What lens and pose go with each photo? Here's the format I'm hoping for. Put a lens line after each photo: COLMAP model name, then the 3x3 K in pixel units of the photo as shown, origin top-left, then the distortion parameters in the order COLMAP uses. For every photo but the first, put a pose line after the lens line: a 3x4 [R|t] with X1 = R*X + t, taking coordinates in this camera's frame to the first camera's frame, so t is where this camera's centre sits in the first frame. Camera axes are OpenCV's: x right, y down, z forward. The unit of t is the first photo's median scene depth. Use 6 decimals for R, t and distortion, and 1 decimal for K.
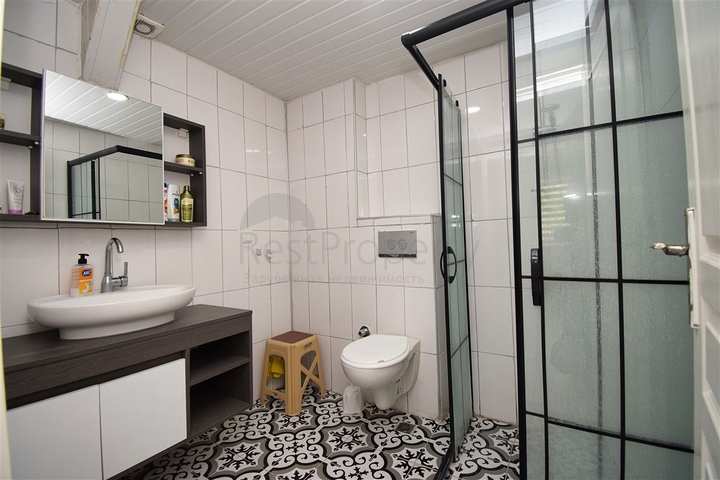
lens RADIAL K [[319.1, 0, 360.0], [0, 319.1, 240.0], [0, 0, 1]] dist [0.000322, -0.000150]
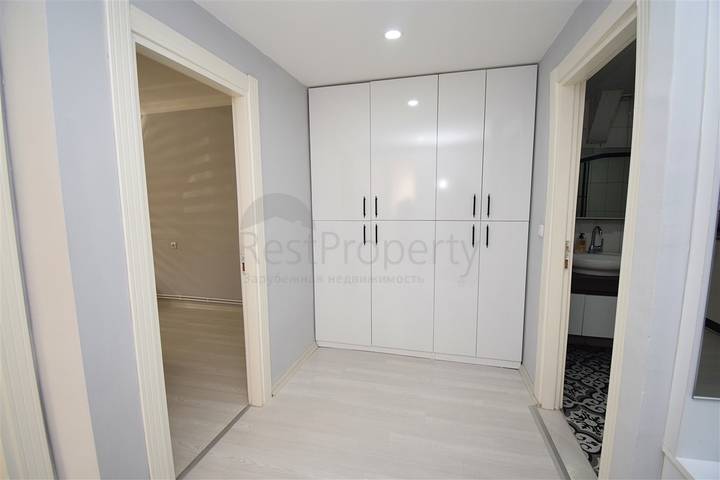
lens RADIAL K [[319.1, 0, 360.0], [0, 319.1, 240.0], [0, 0, 1]] dist [0.000322, -0.000150]
pose [[0.293485, 0.108141, -0.949827, 0.617841], [0.001998, 0.993509, 0.113732, -0.139444], [0.955961, -0.035276, 0.291364, -0.894440]]
